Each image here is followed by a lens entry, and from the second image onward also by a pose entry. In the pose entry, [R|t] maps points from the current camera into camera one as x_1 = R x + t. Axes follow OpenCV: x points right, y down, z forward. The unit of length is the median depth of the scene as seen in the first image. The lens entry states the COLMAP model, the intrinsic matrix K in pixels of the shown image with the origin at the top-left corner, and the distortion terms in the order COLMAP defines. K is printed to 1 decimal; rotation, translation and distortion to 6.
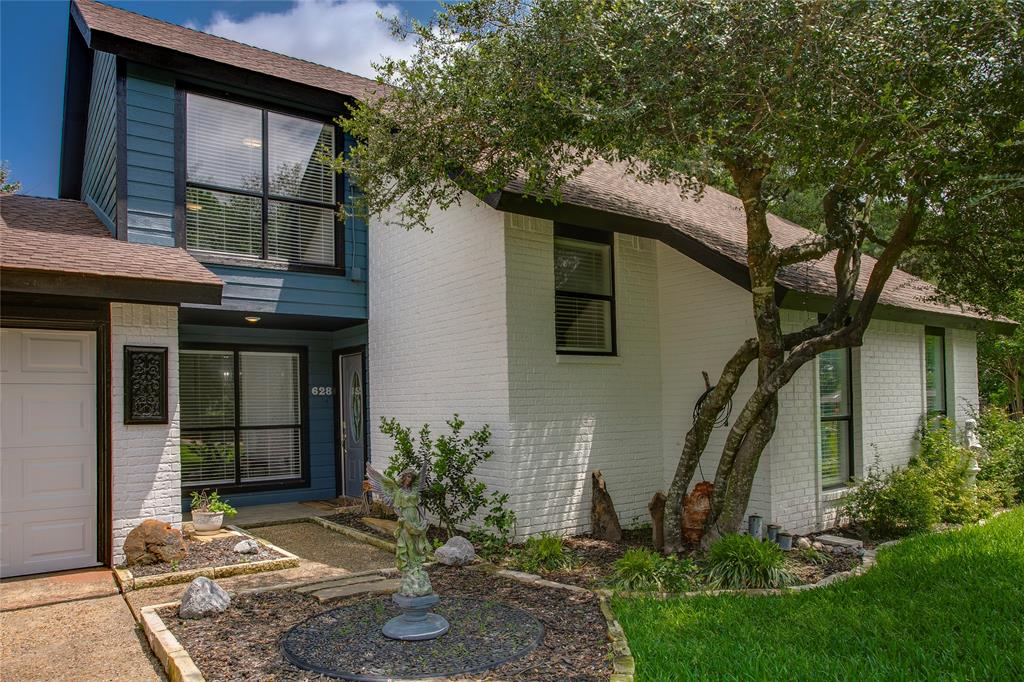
lens RADIAL K [[1218.3, 0, 512.0], [0, 1218.3, 341.0], [0, 0, 1]] dist [0.002505, -0.002470]
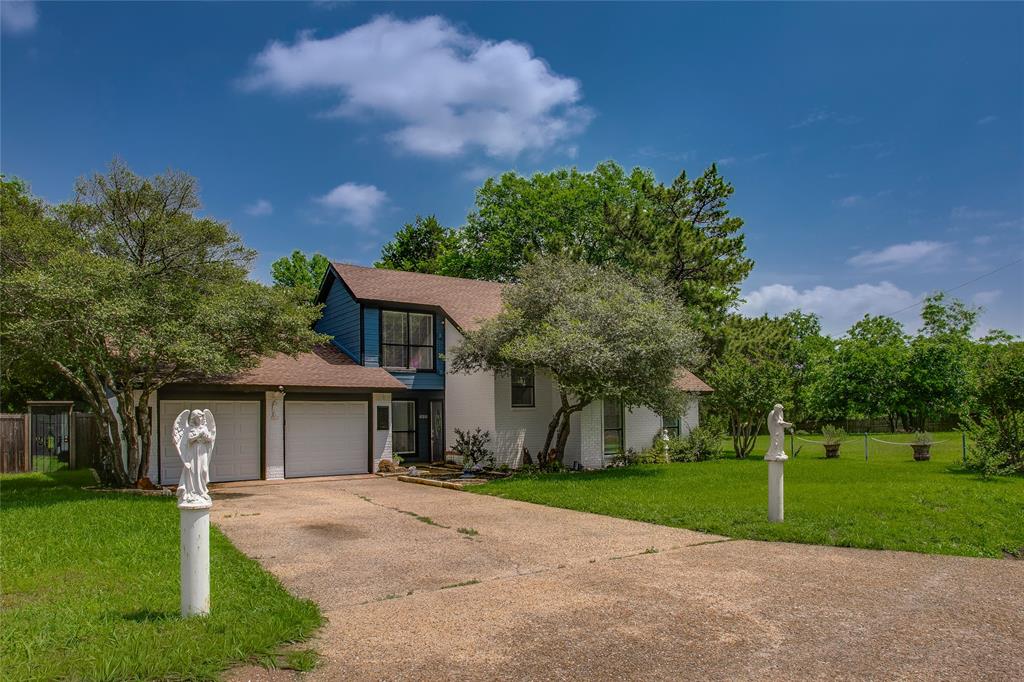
lens RADIAL K [[1218.3, 0, 512.0], [0, 1218.3, 341.0], [0, 0, 1]] dist [0.002505, -0.002470]
pose [[0.999600, 0.005081, -0.027835, 0.130795], [-0.005302, 0.999955, -0.007875, -0.142018], [0.027794, 0.008019, 0.999582, -2.195934]]
